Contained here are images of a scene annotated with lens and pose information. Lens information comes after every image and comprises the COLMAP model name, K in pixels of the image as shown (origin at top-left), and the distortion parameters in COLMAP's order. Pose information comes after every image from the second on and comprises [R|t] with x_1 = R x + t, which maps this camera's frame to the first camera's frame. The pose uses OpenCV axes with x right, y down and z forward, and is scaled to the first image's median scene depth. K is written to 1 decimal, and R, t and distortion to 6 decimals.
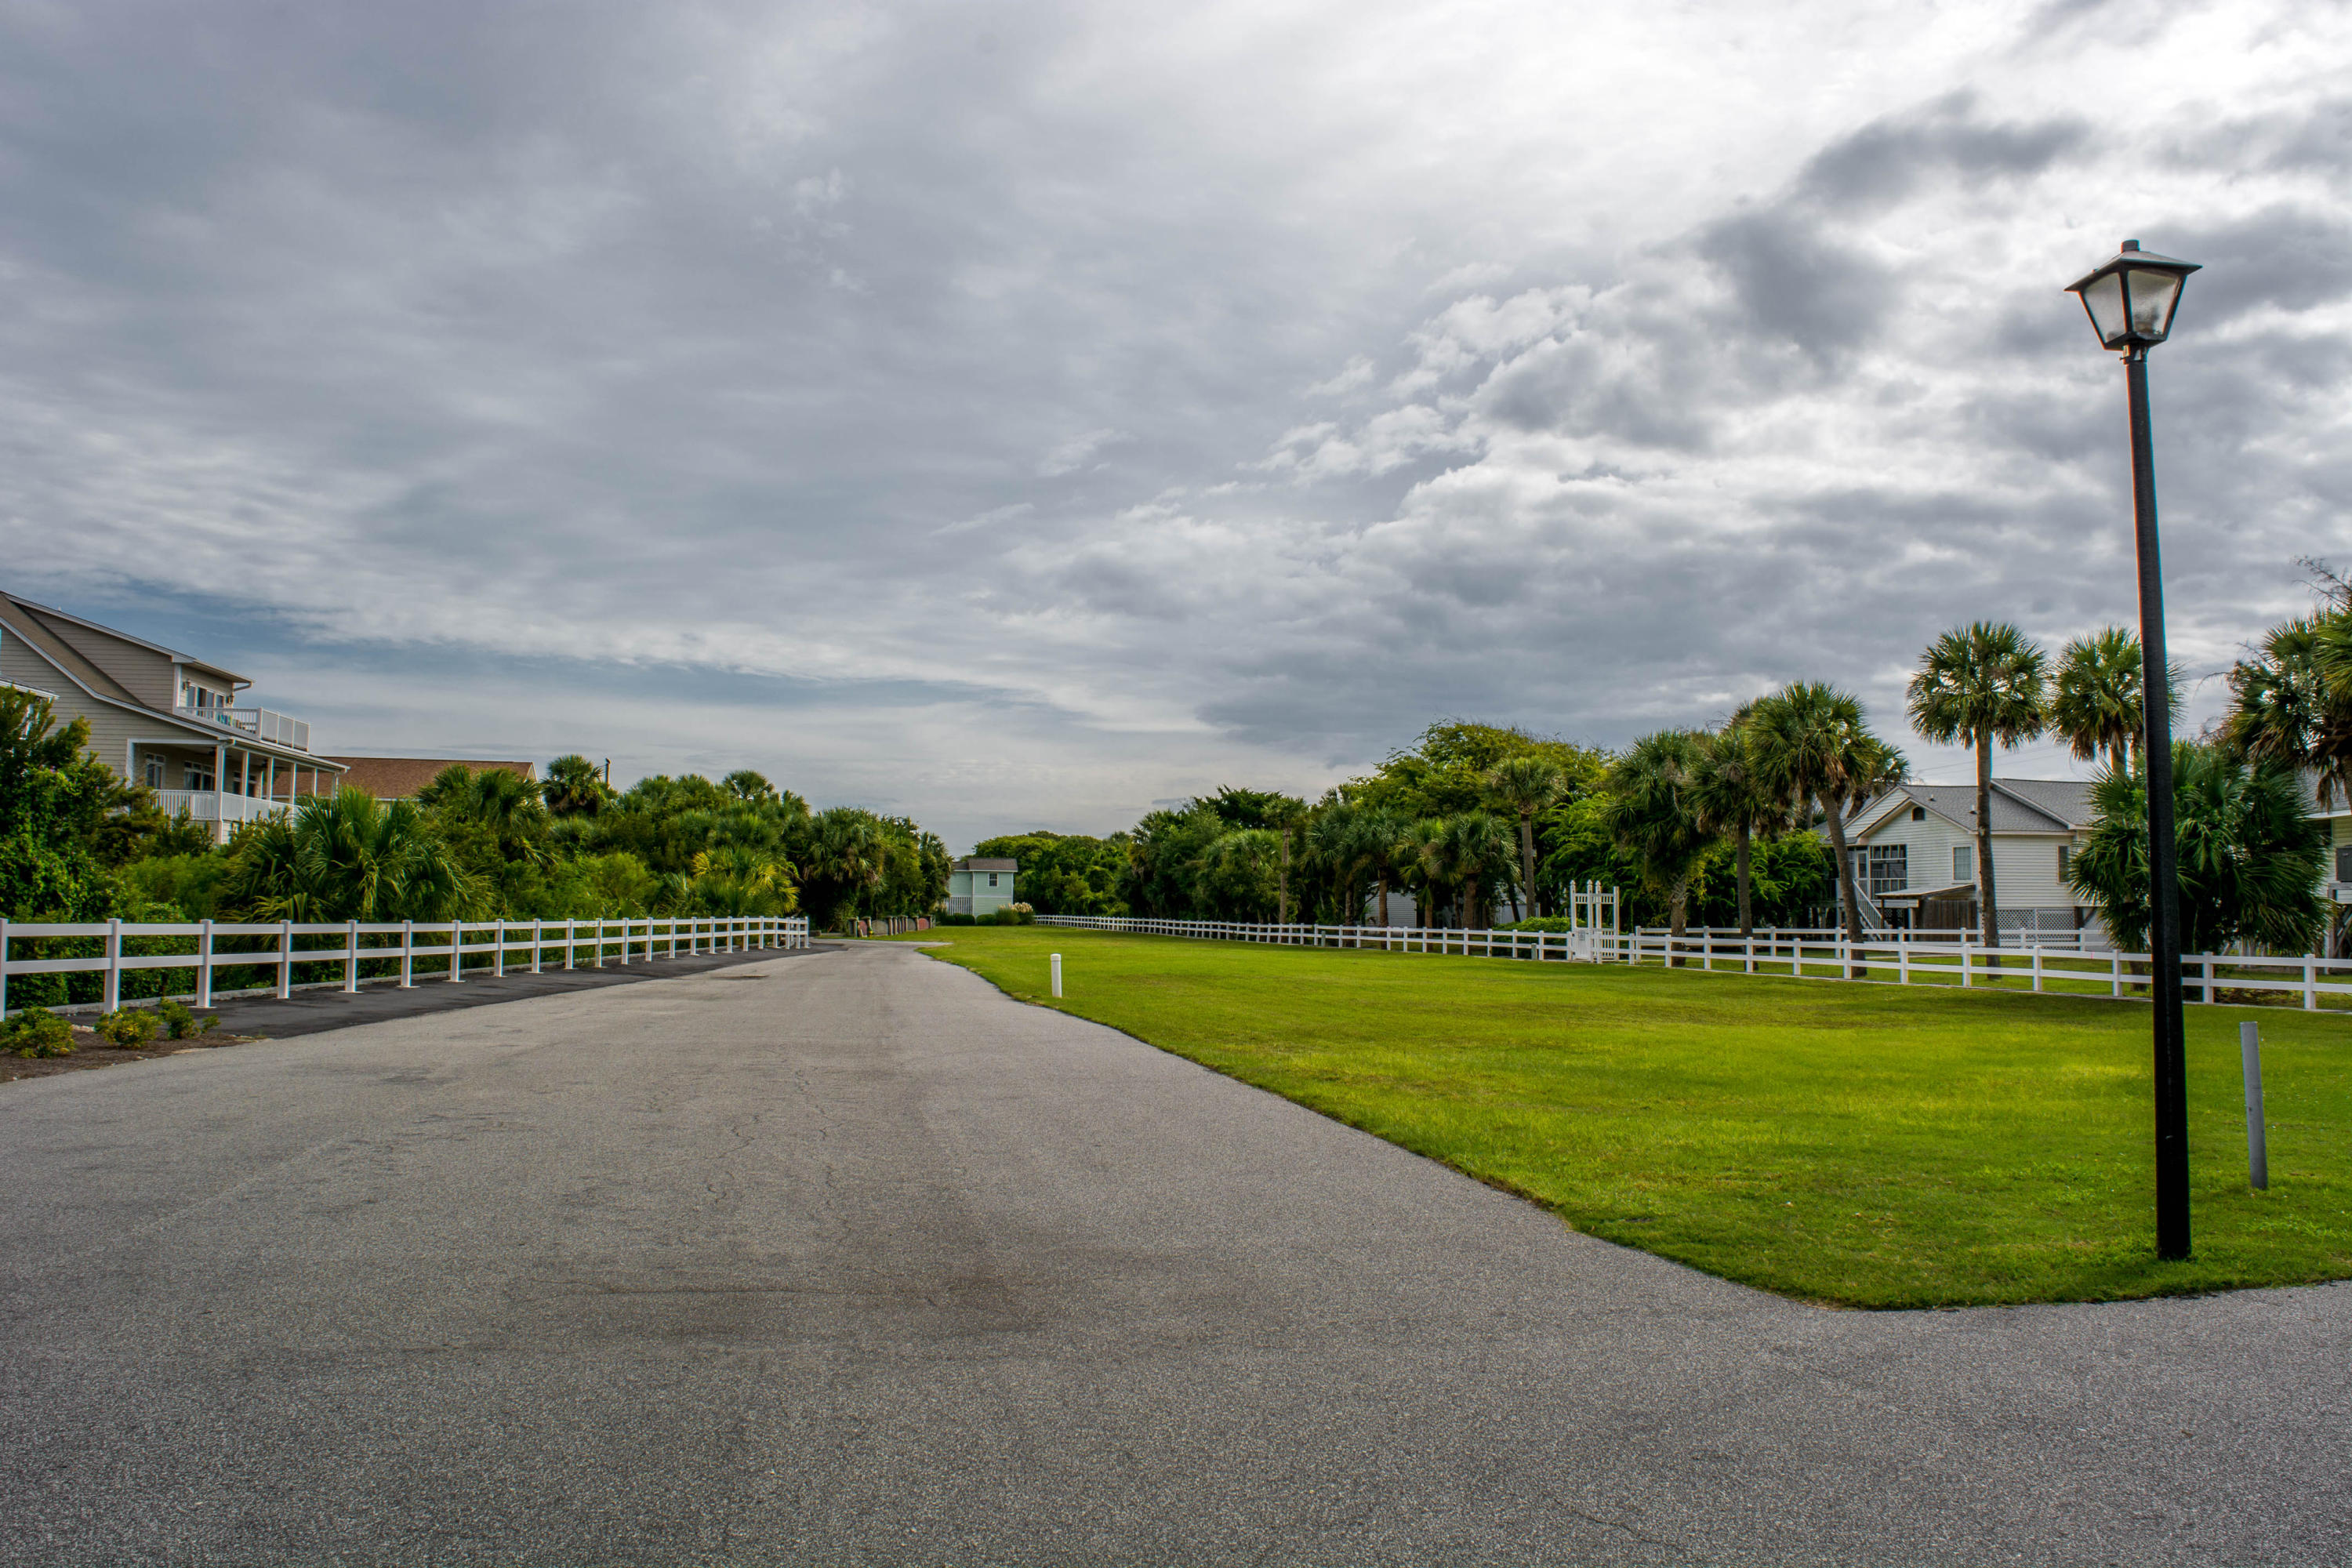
lens RADIAL K [[1846.0, 0, 1186.6], [0, 1846.0, 793.8], [0, 0, 1]] dist [-0.083197, 0.009672]
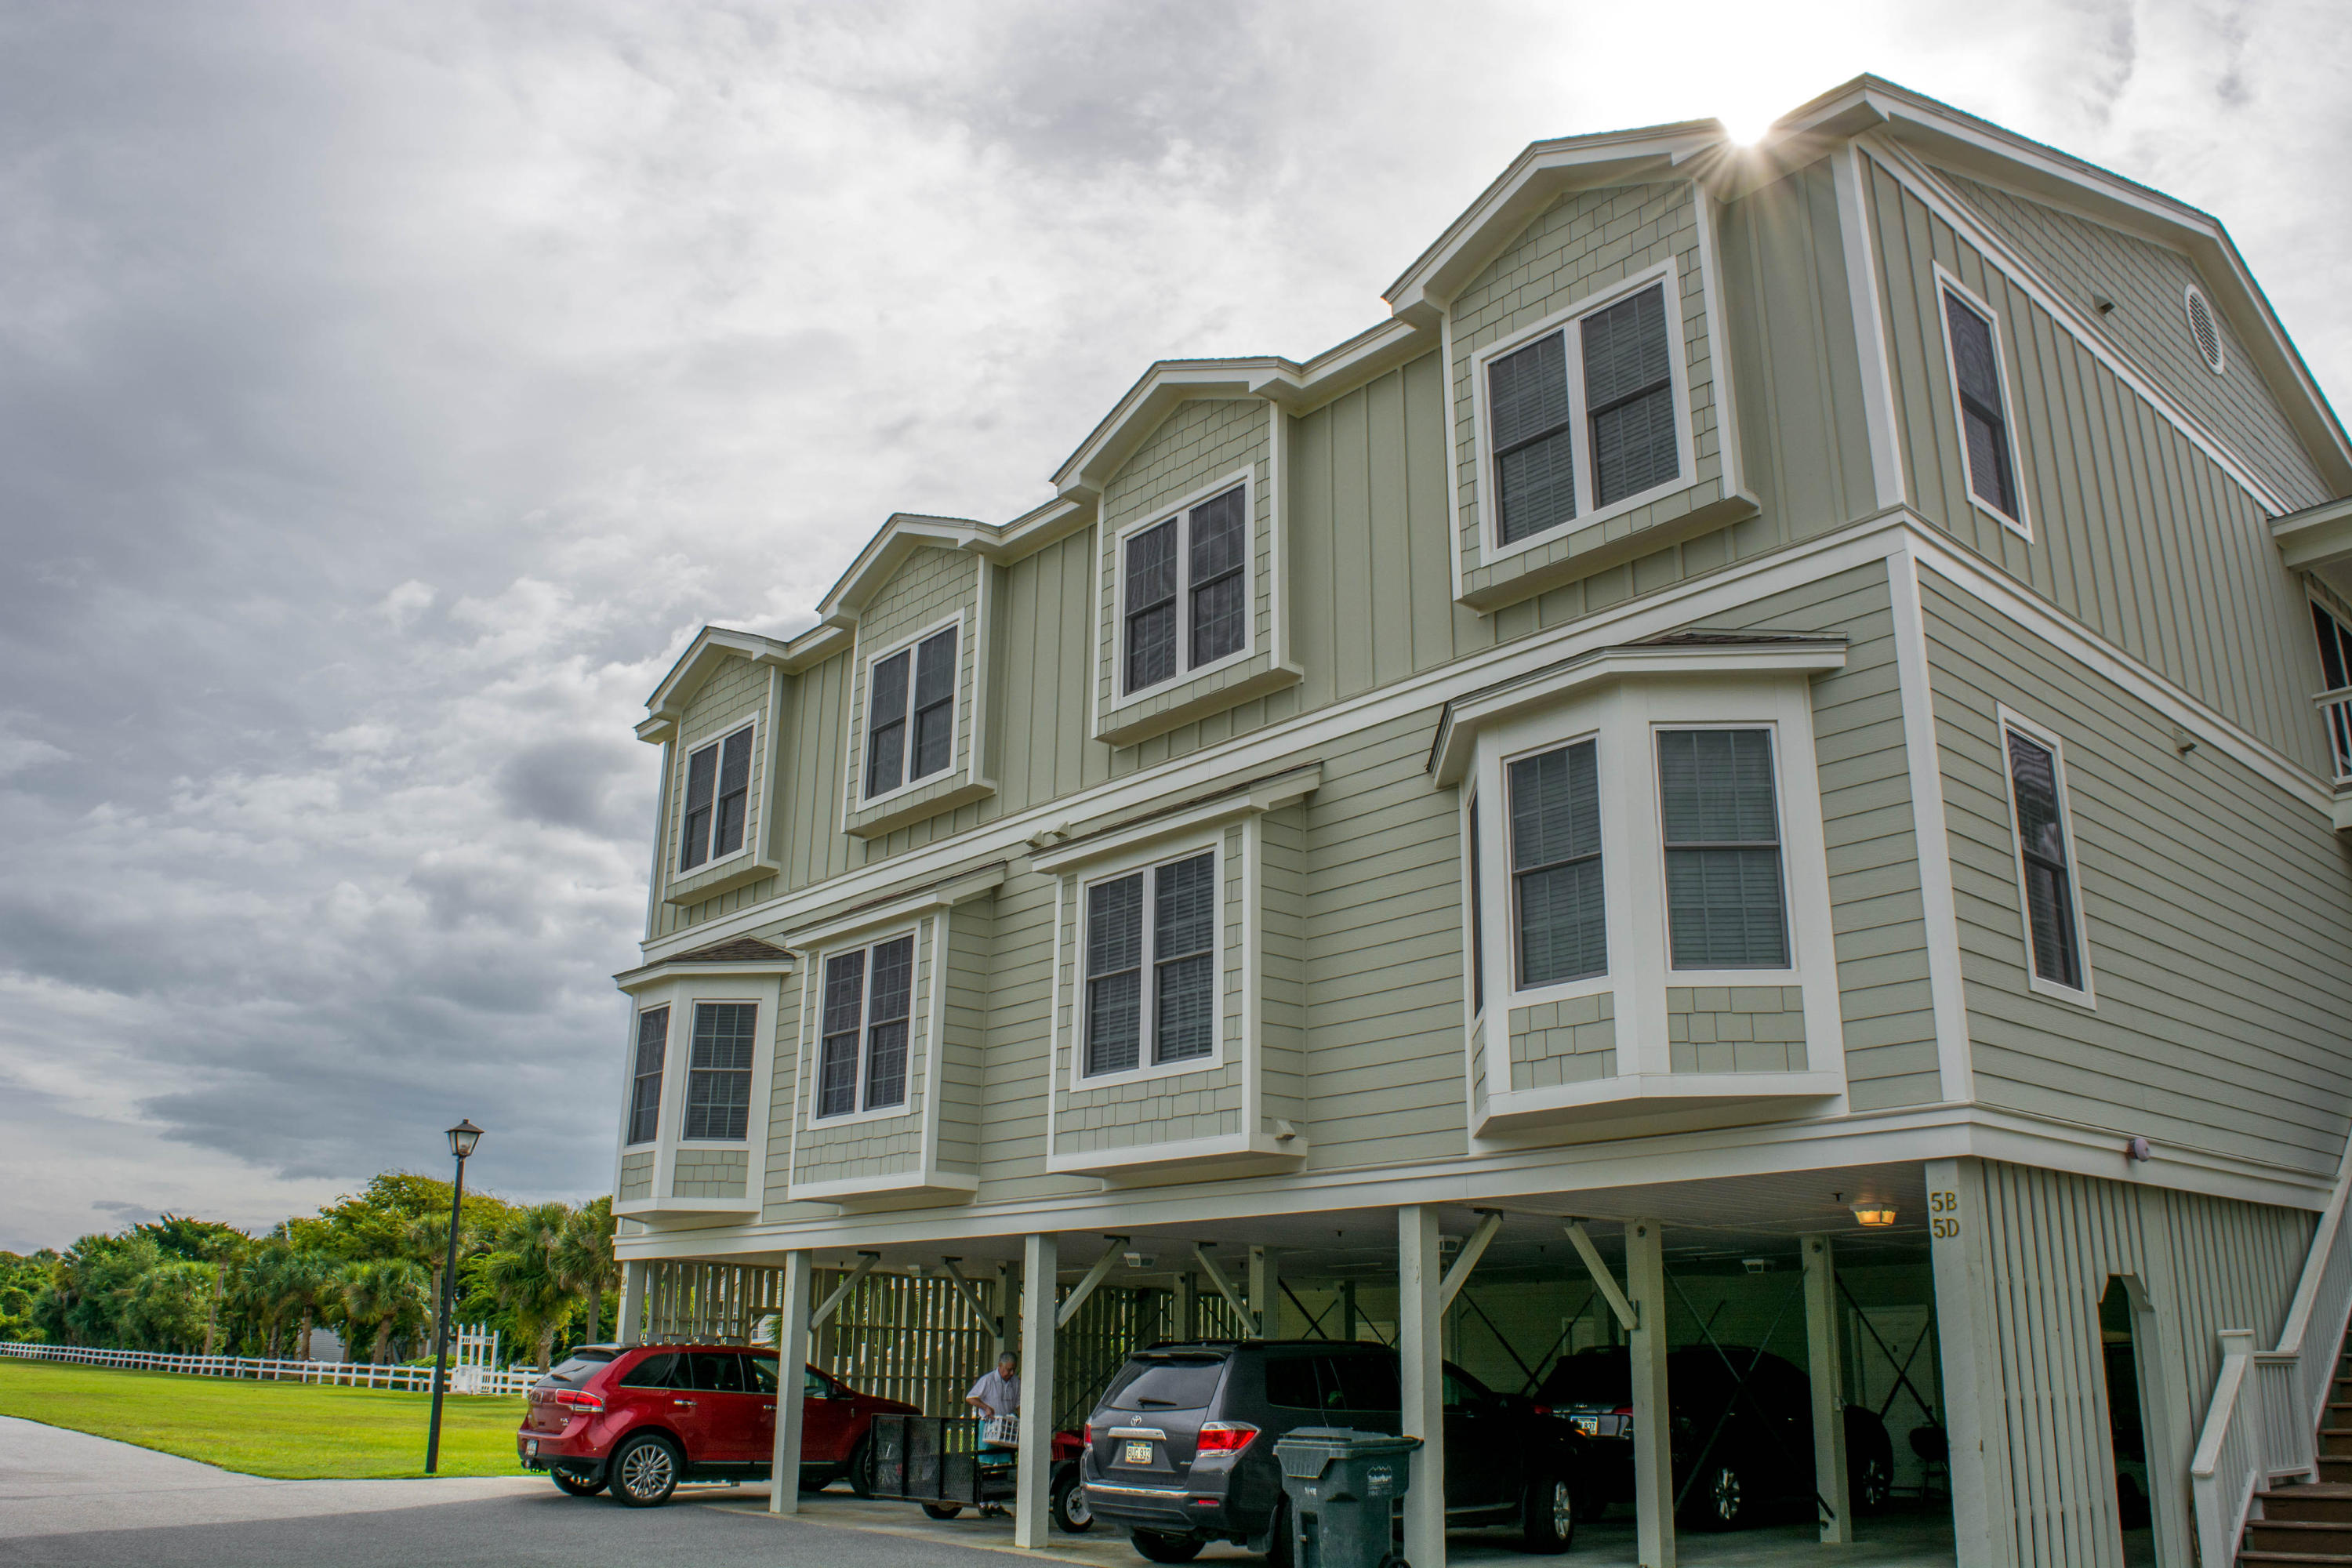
lens RADIAL K [[1846.0, 0, 1186.6], [0, 1846.0, 793.8], [0, 0, 1]] dist [-0.083197, 0.009672]
pose [[0.867080, 0.147905, 0.475705, 0.004676], [-0.033459, 0.970043, -0.240617, -0.013750], [-0.497043, 0.192718, 0.846054, -0.203243]]
